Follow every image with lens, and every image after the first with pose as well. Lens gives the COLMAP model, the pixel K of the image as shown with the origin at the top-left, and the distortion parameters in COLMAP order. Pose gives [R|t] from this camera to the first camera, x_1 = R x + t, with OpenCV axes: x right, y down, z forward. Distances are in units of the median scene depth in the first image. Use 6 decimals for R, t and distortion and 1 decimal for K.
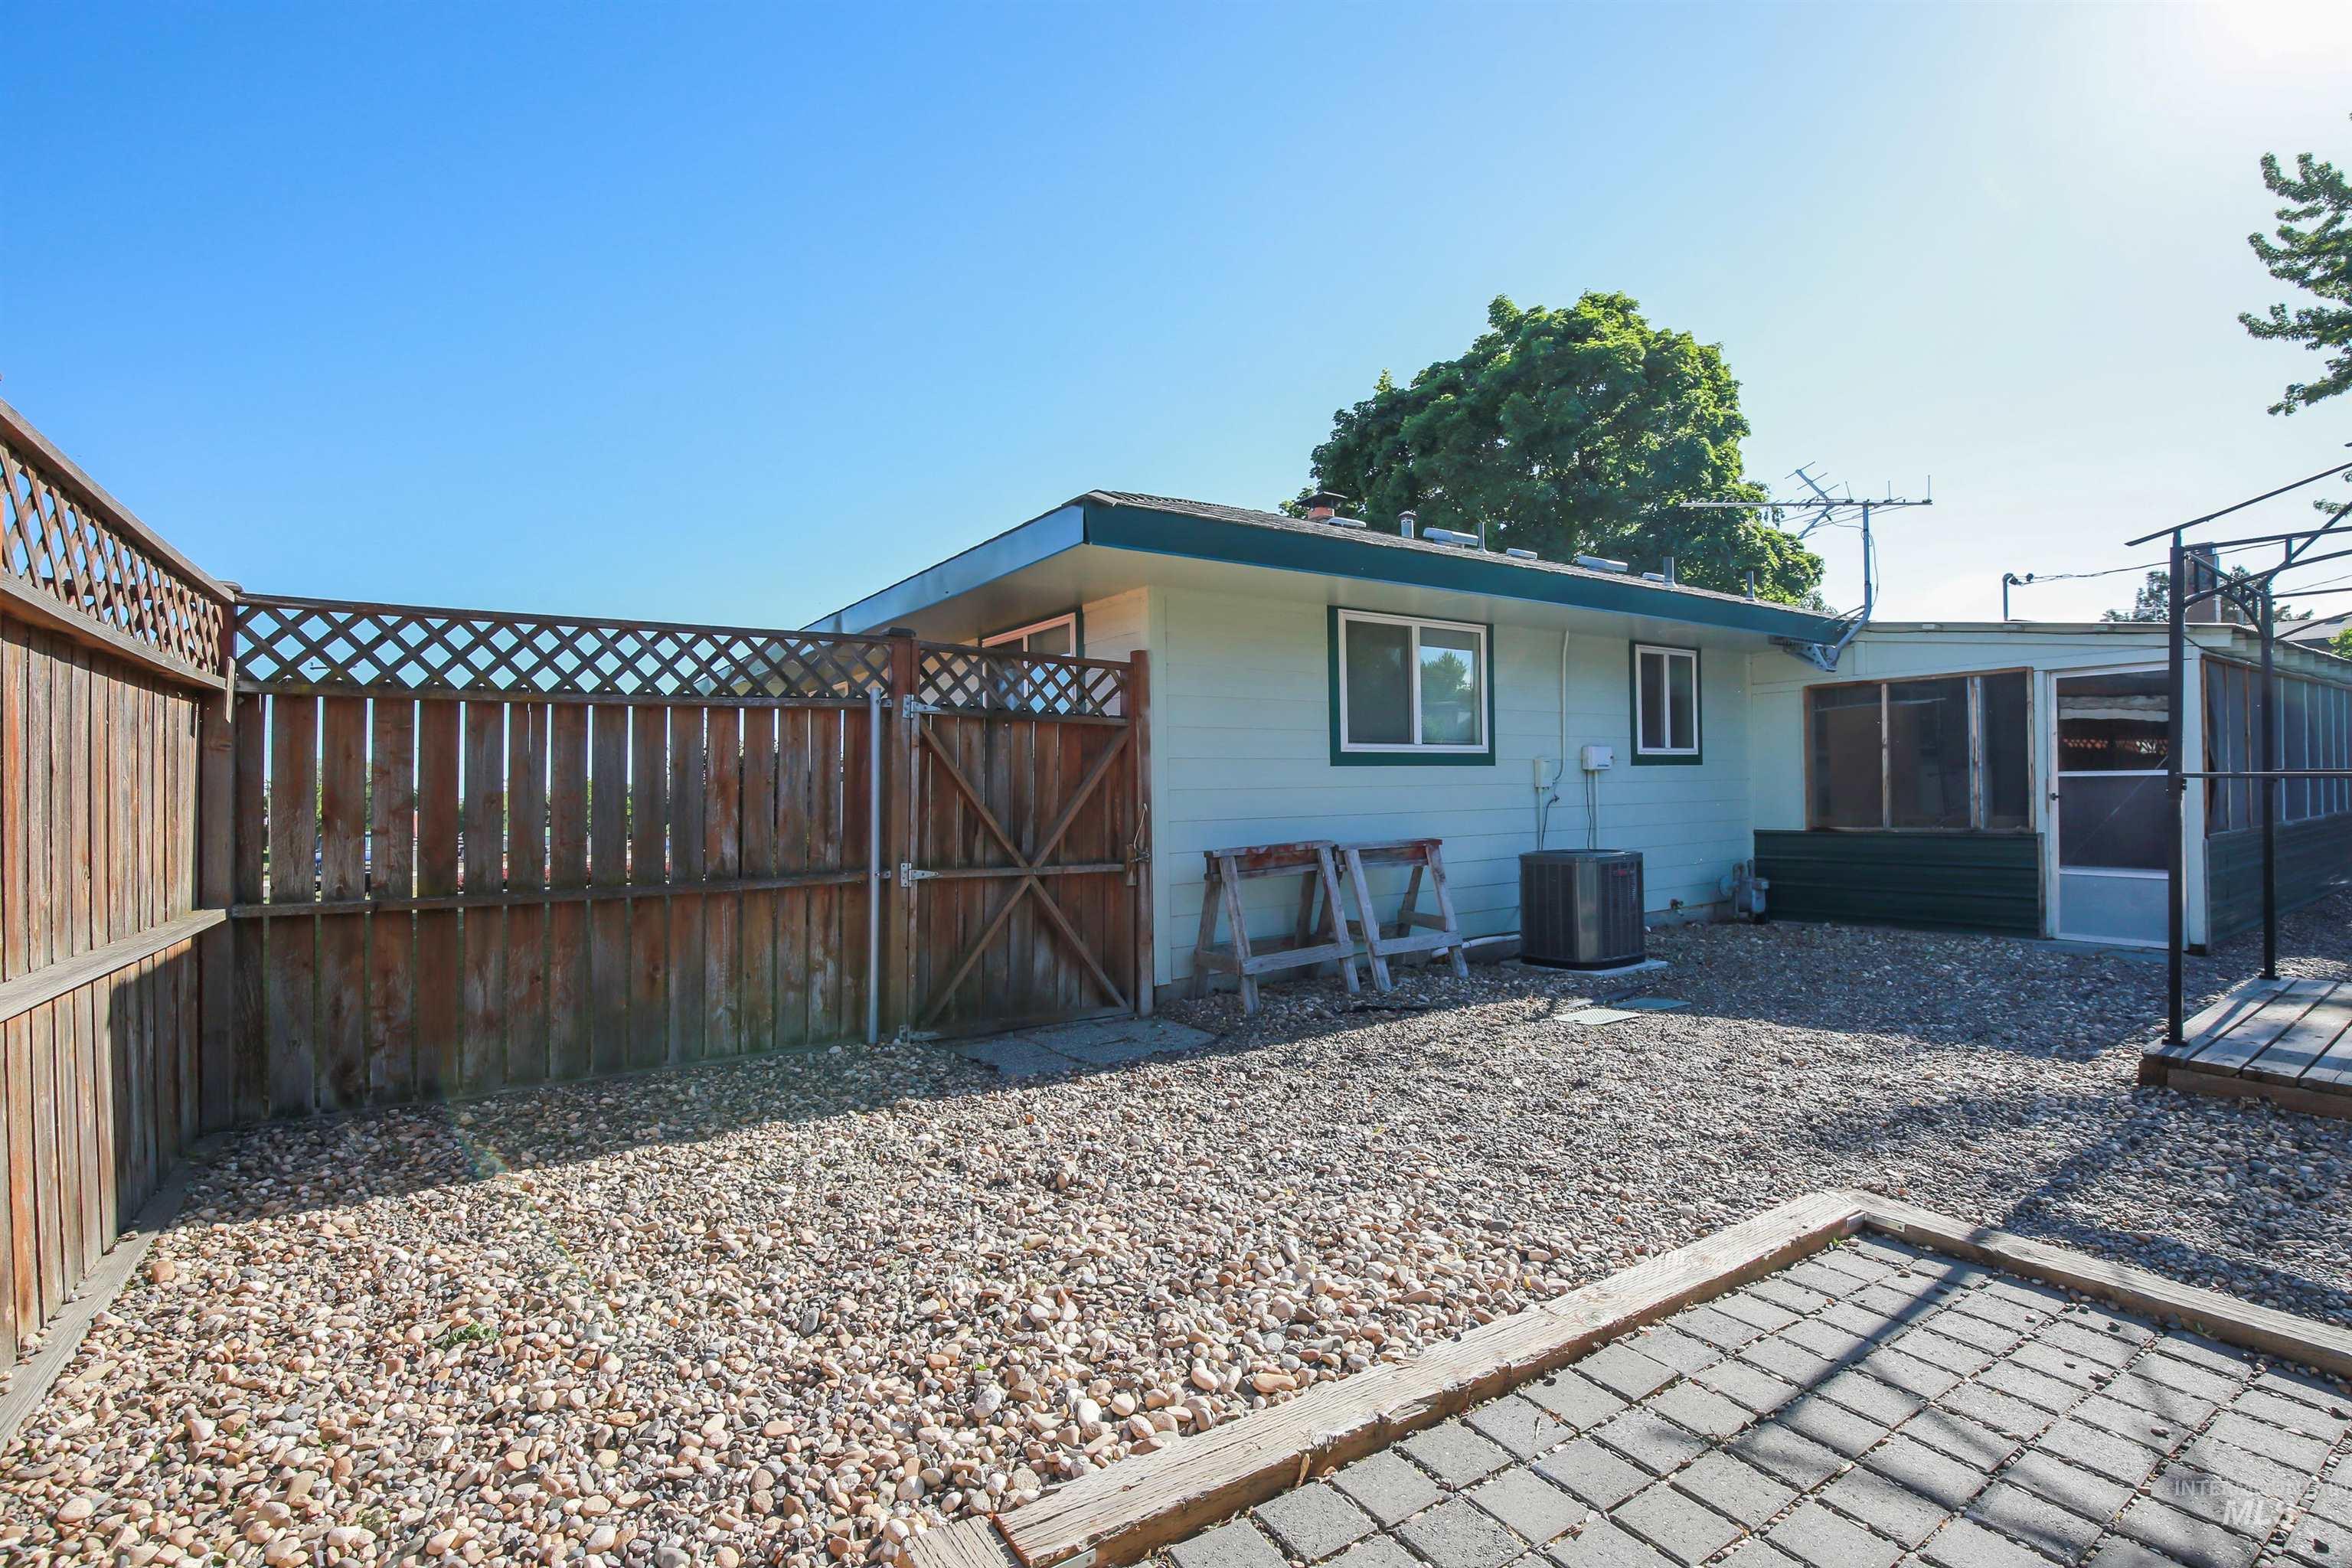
lens RADIAL K [[1086.1, 0, 1185.9], [0, 1086.1, 782.6], [0, 0, 1]] dist [-0.031384, 0.000334]
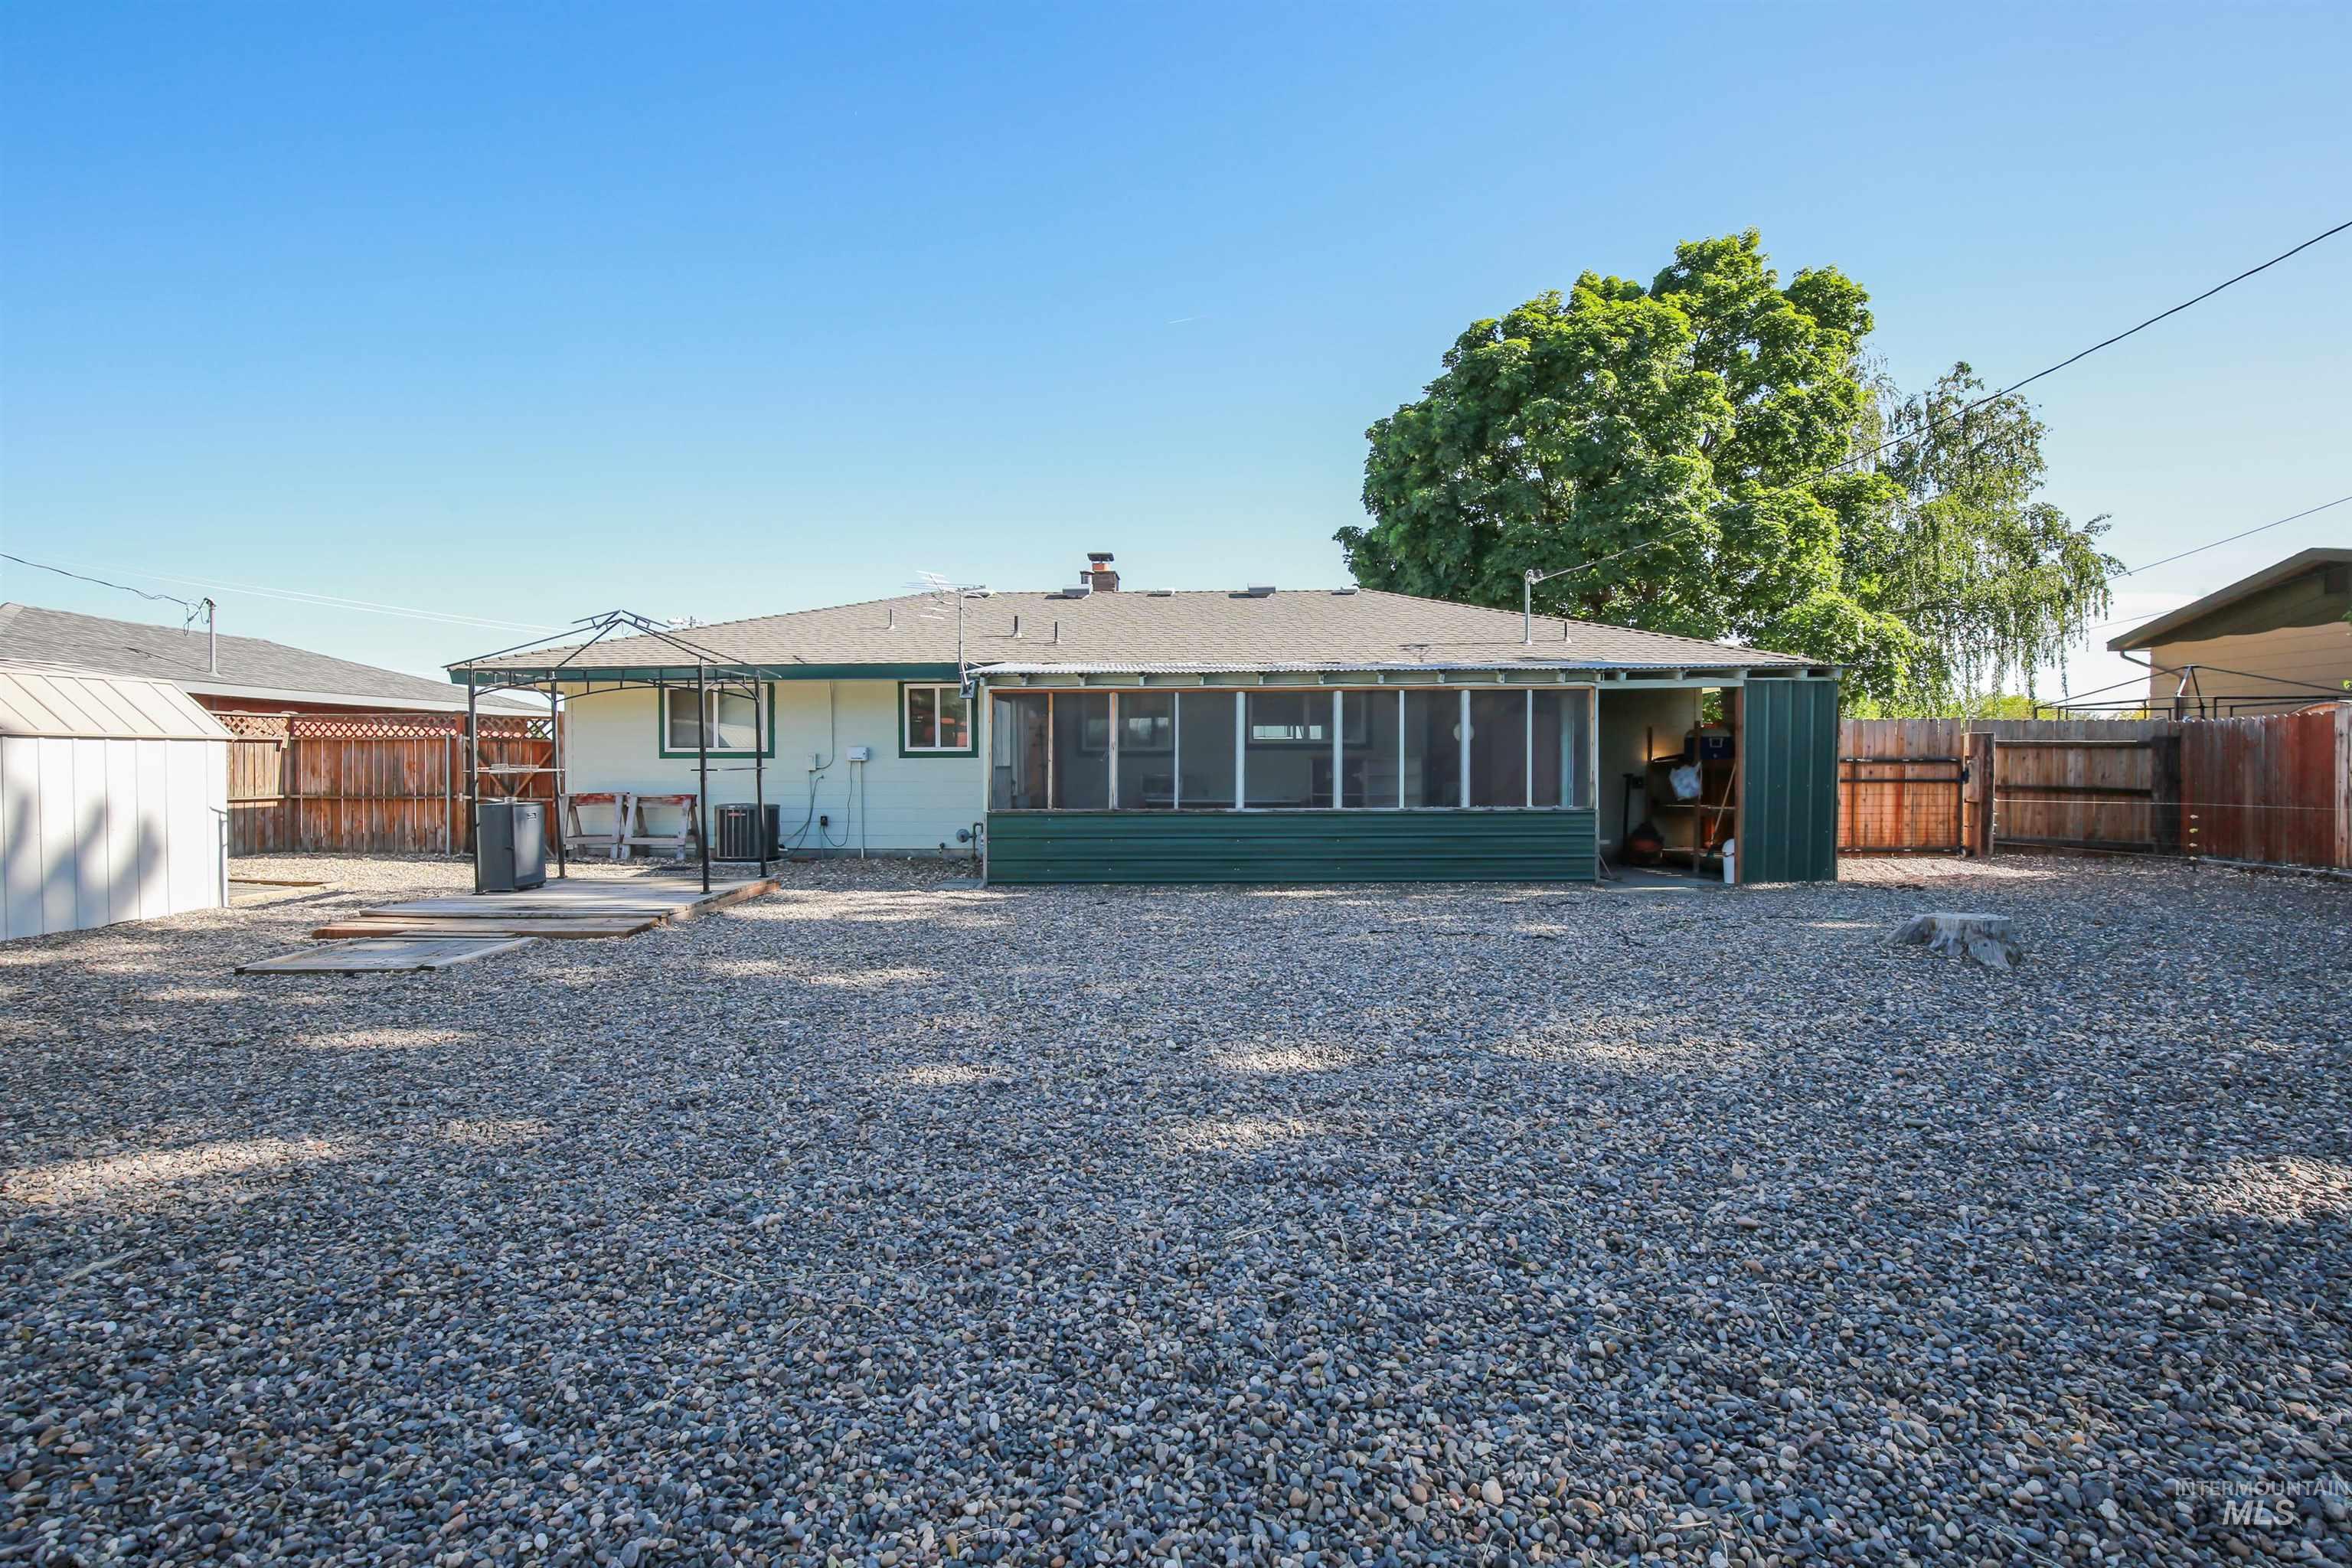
lens RADIAL K [[1086.1, 0, 1185.9], [0, 1086.1, 782.6], [0, 0, 1]] dist [-0.031384, 0.000334]
pose [[0.802857, 0.024011, -0.595688, 1.963484], [-0.007170, 0.999505, 0.030623, -0.035957], [0.596129, -0.020315, 0.802632, -0.078228]]
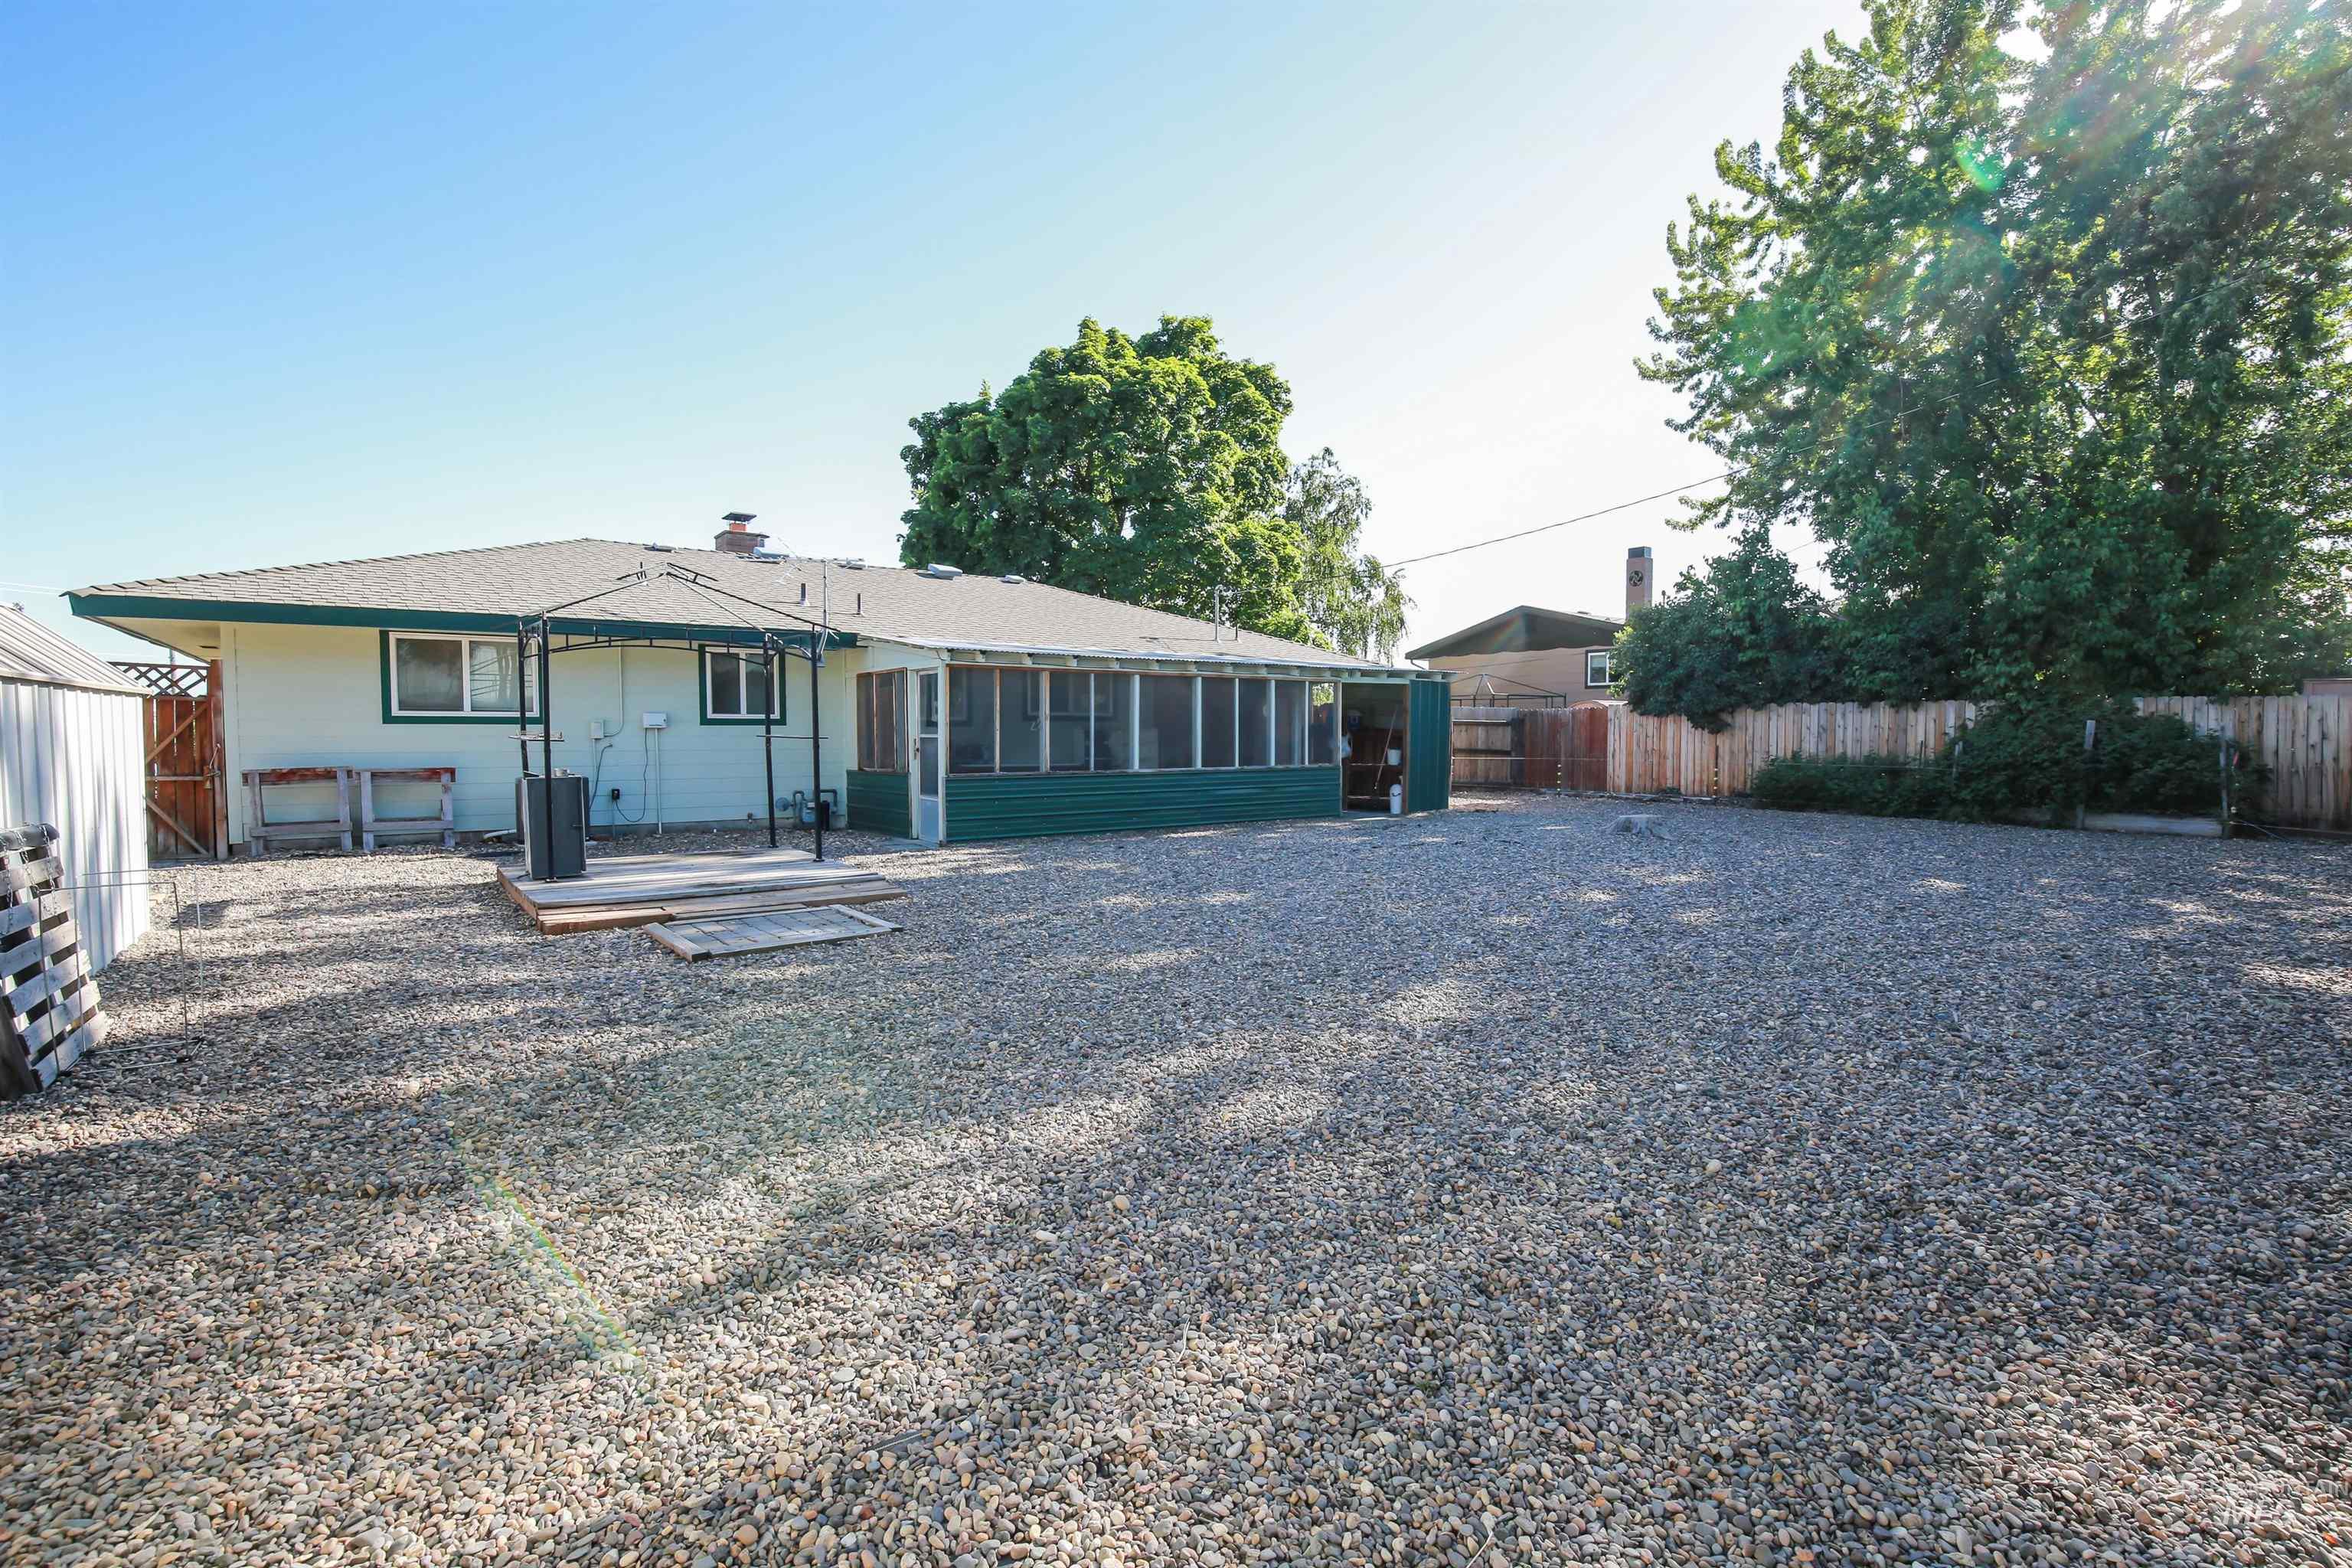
lens RADIAL K [[1086.1, 0, 1185.9], [0, 1086.1, 782.6], [0, 0, 1]] dist [-0.031384, 0.000334]
pose [[0.998834, 0.016806, 0.045259, 1.166459], [-0.019072, 0.998562, 0.050098, -0.027480], [-0.044352, -0.050902, 0.997718, -0.654763]]
